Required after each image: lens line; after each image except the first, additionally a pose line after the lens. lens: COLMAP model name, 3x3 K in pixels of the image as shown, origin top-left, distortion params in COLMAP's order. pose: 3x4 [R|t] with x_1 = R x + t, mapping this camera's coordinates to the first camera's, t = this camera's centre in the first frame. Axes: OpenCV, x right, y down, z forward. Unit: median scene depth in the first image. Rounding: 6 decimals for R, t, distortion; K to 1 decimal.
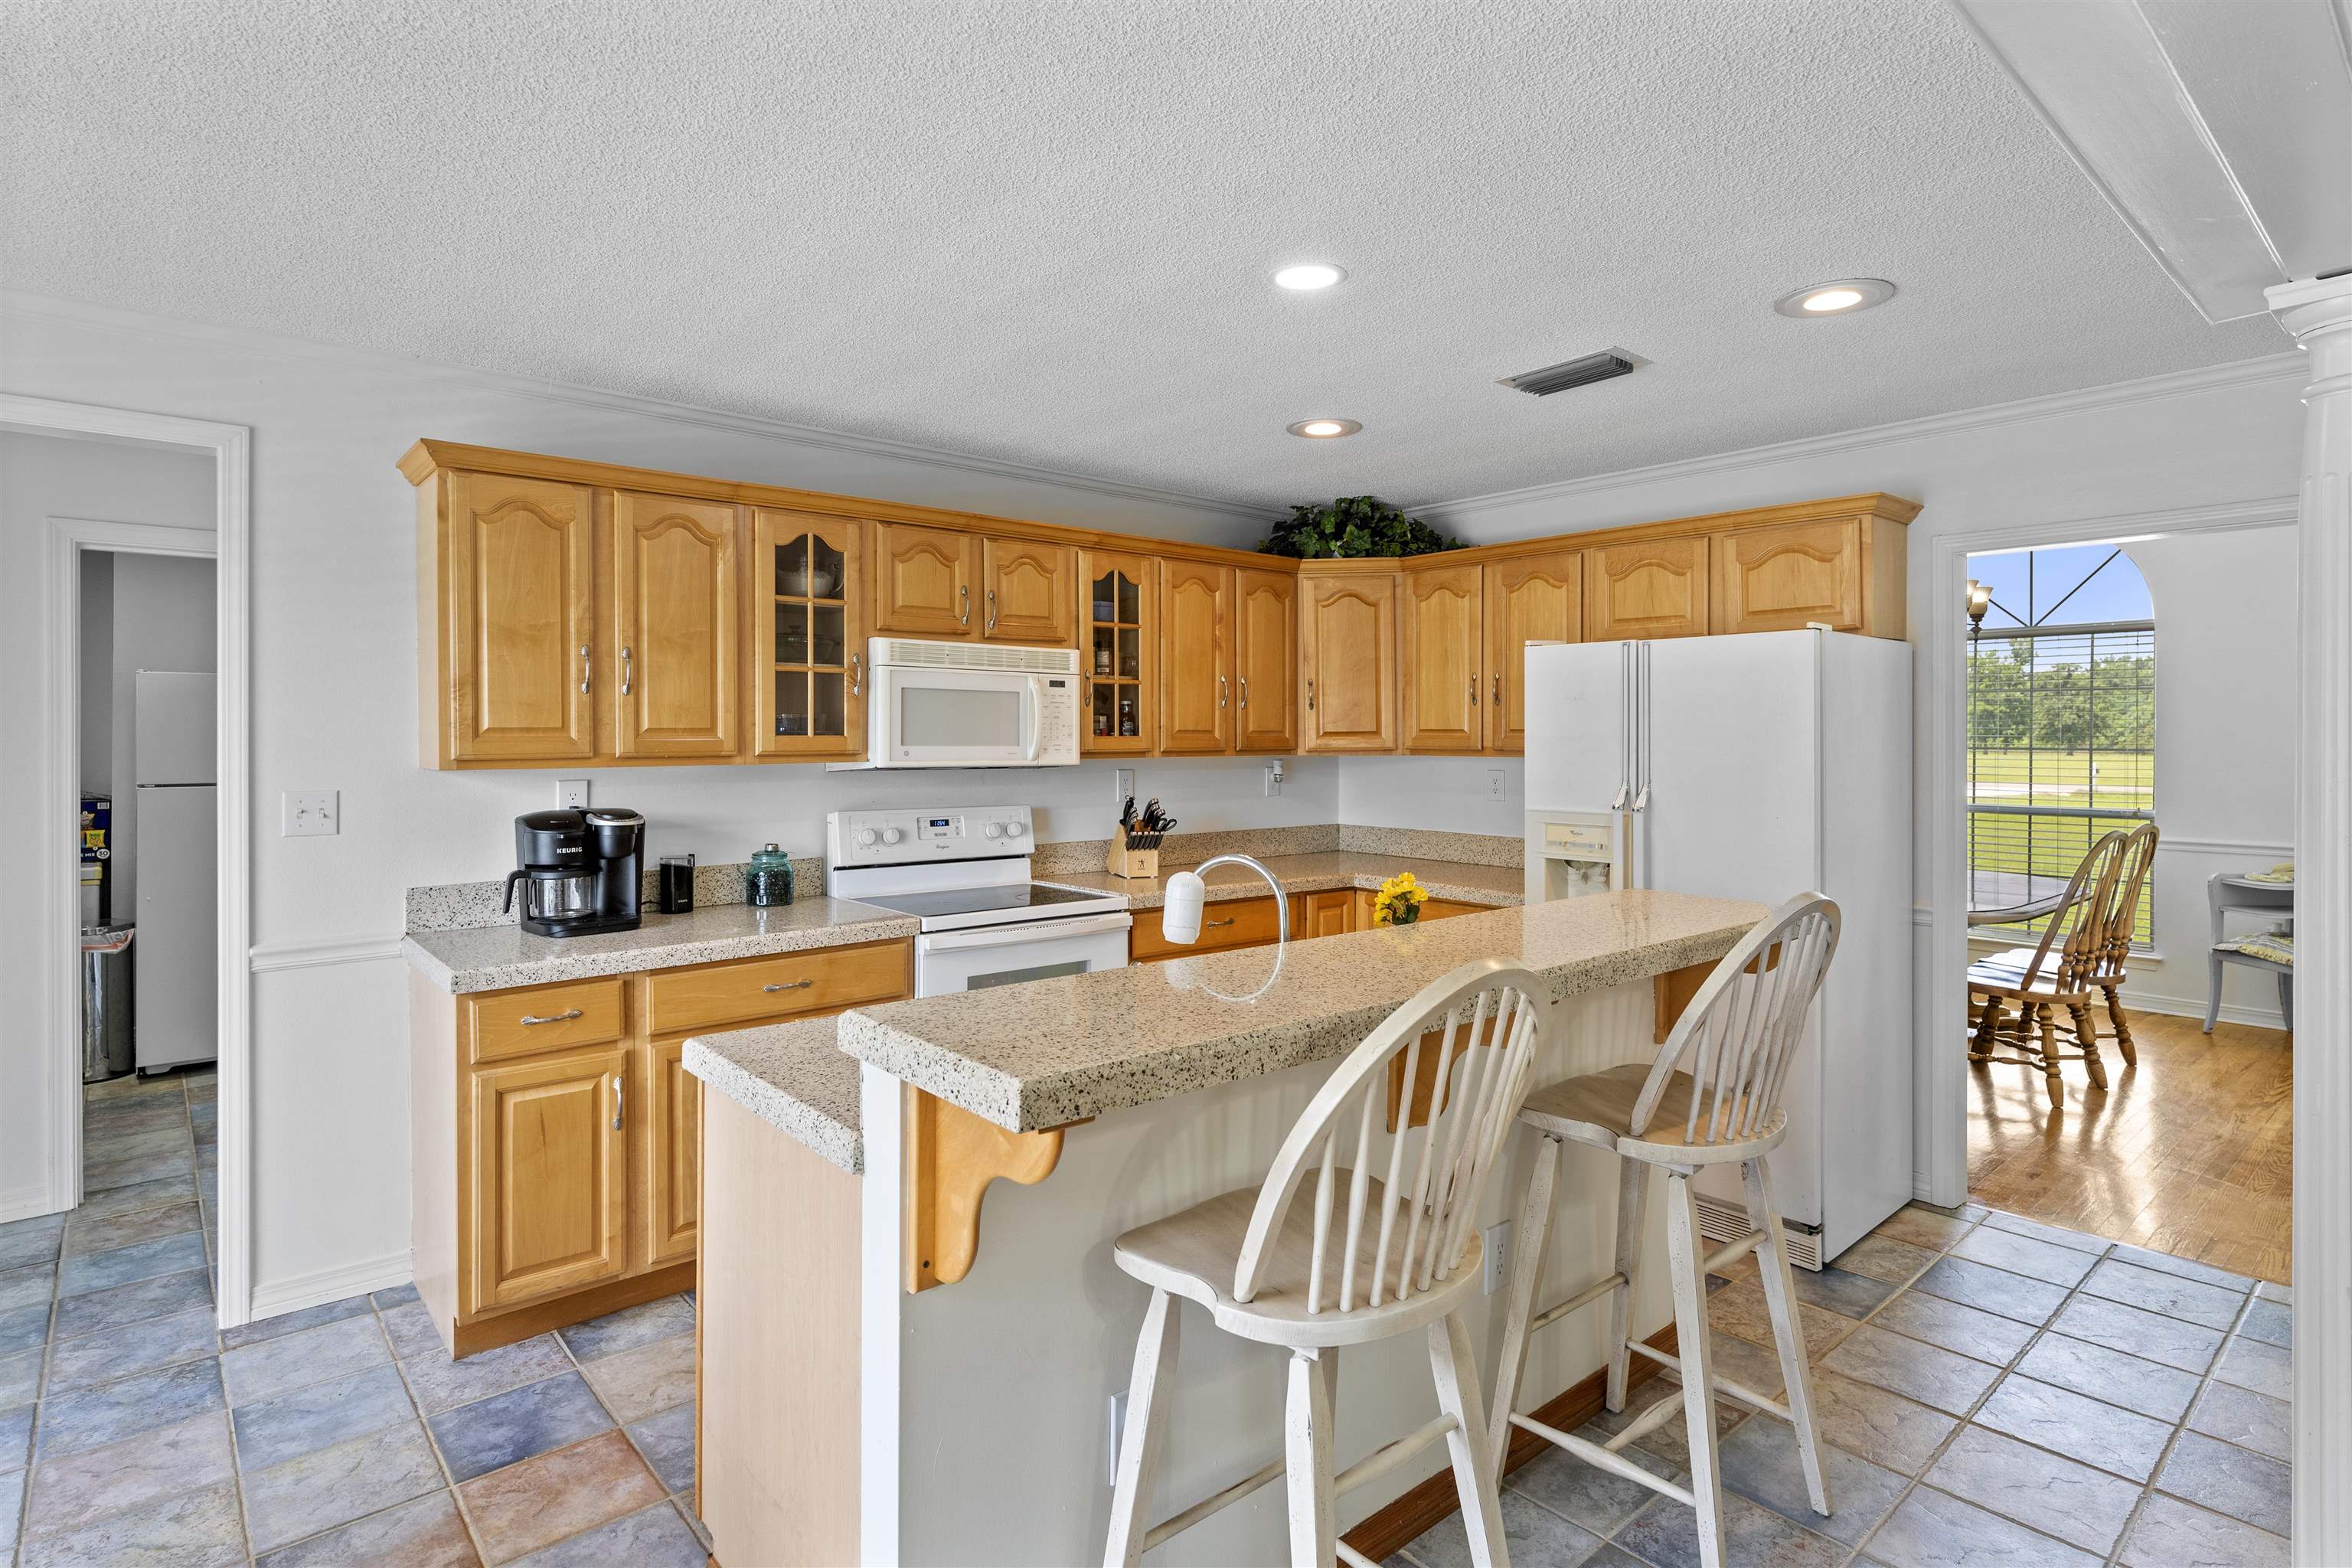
lens RADIAL K [[1205.1, 0, 1171.5], [0, 1205.1, 776.5], [0, 0, 1]] dist [0.000453, 0.000223]
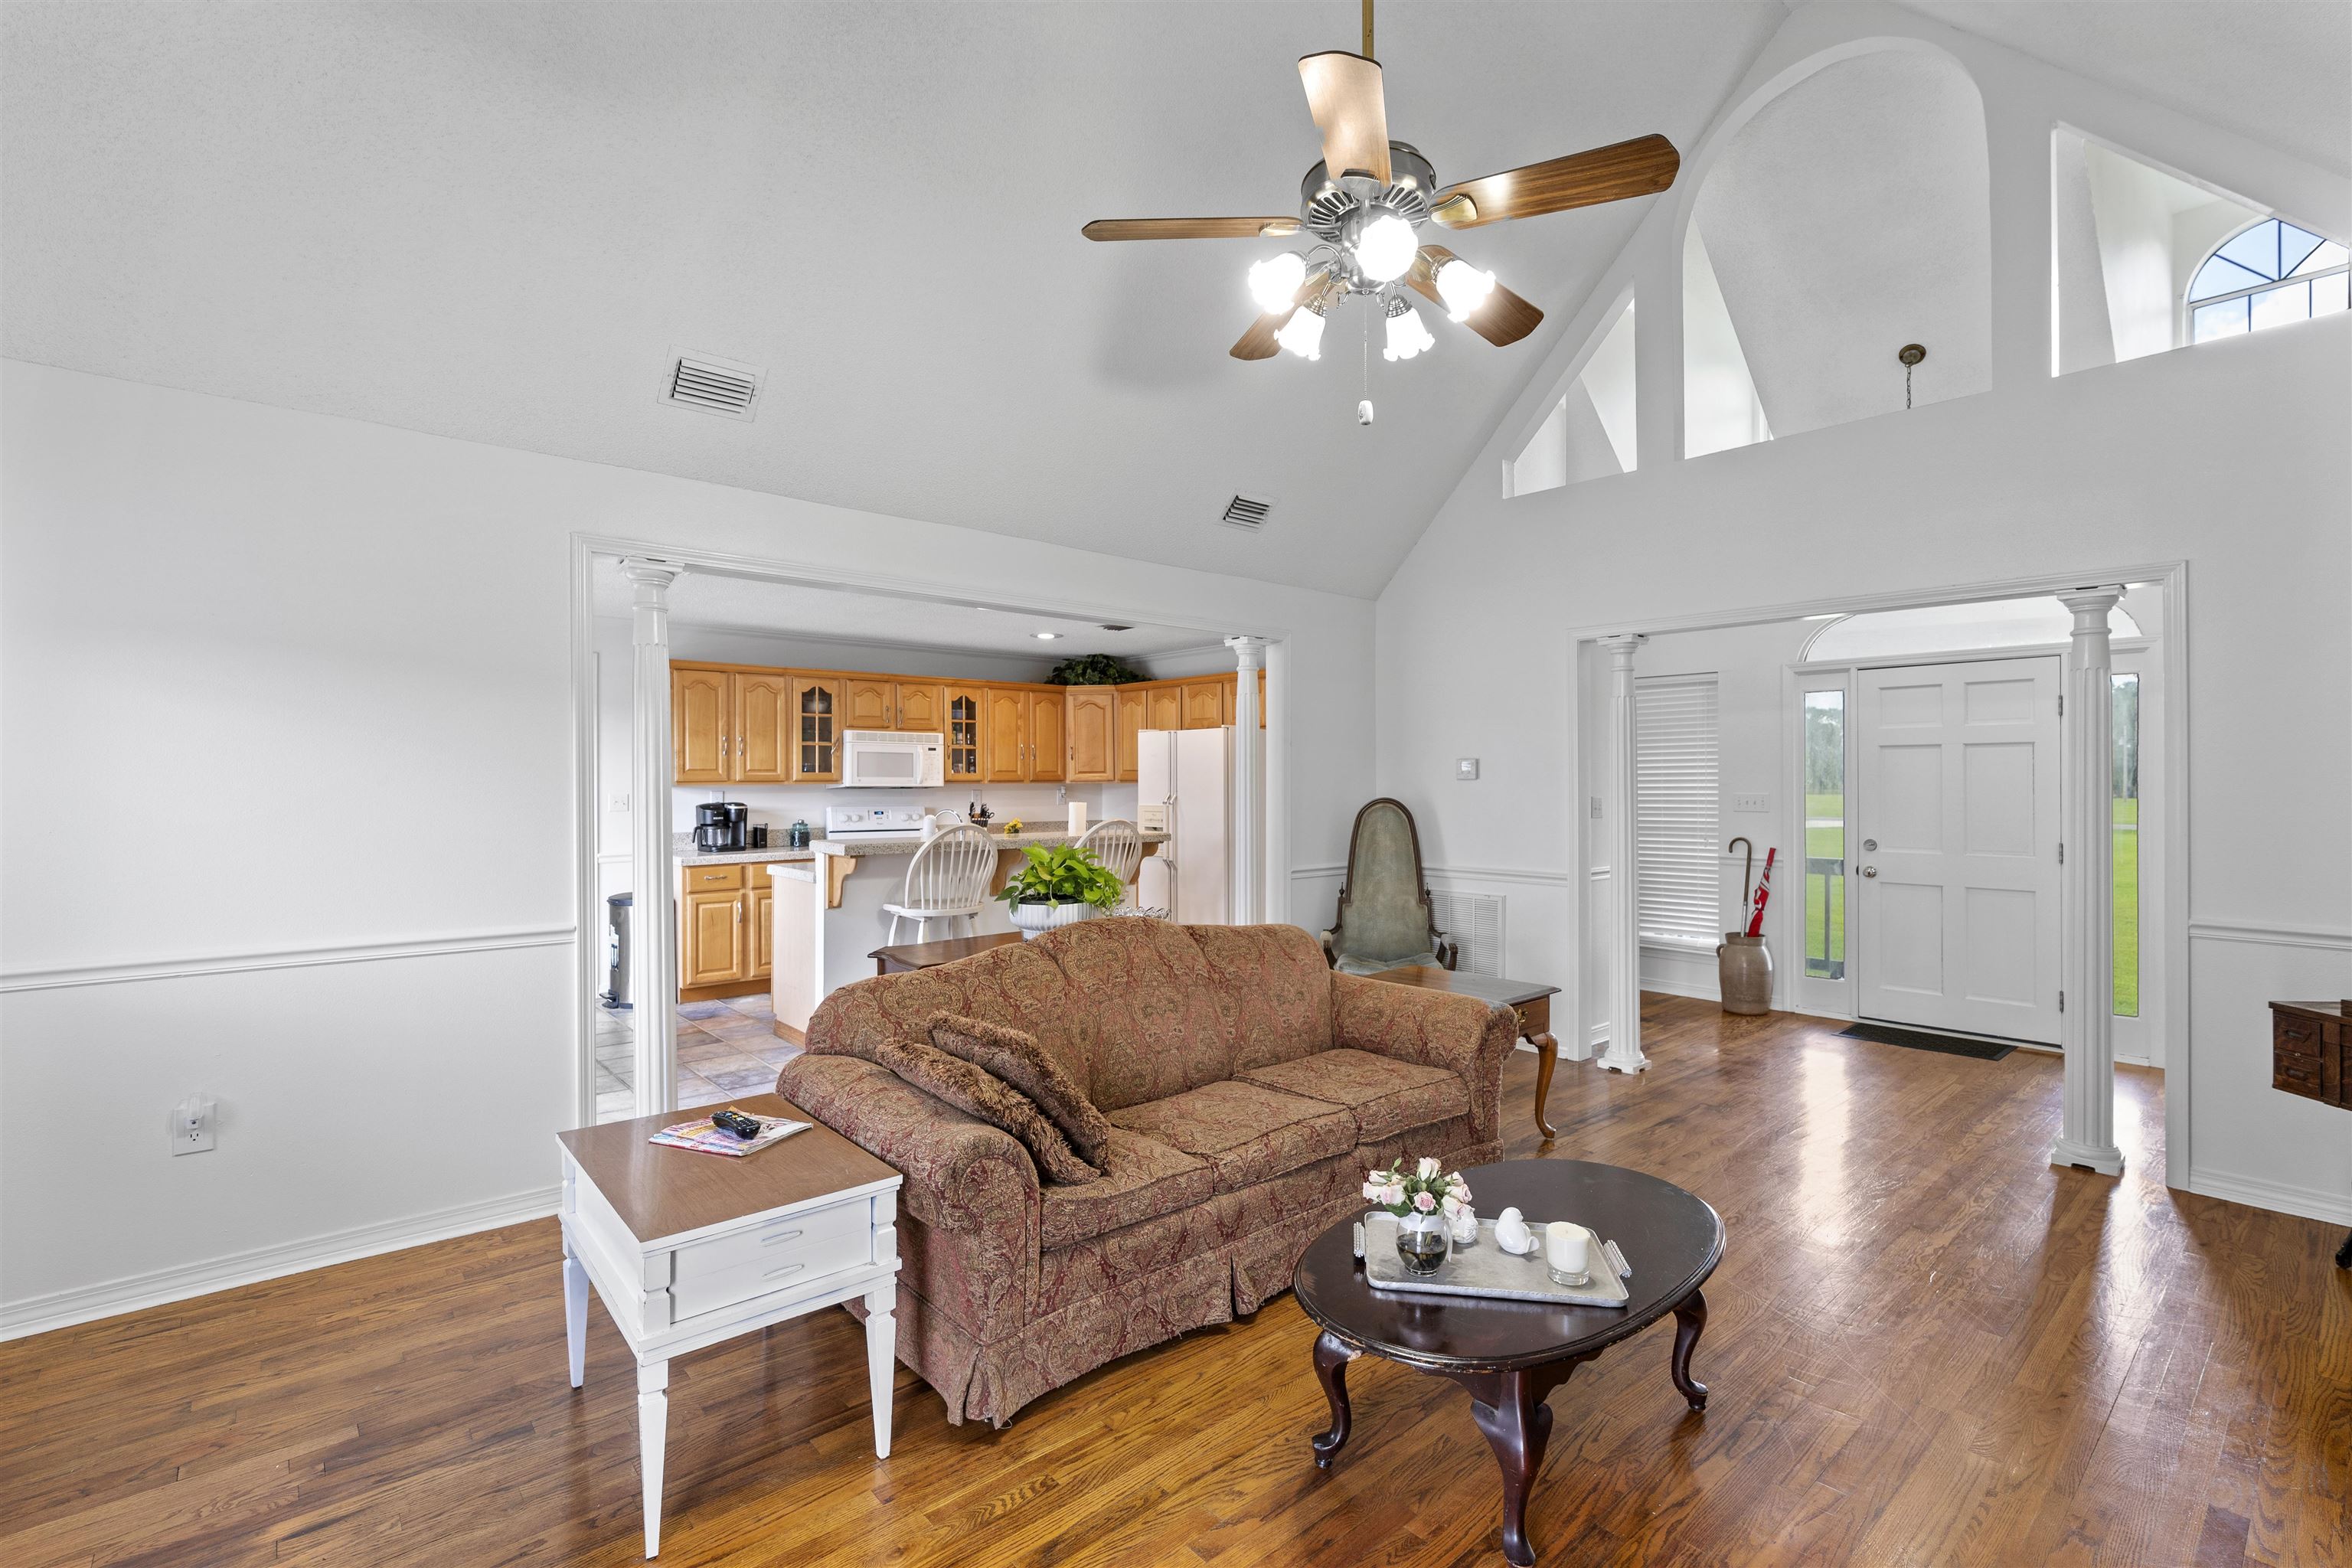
lens RADIAL K [[1057.9, 0, 1167.1], [0, 1057.9, 812.1], [0, 0, 1]] dist [-0.001817, 0.000098]
pose [[0.999994, -0.000825, -0.003335, 0.374072], [0.000813, 0.999994, -0.003376, 0.048815], [0.003337, 0.003373, 0.999989, -1.016263]]
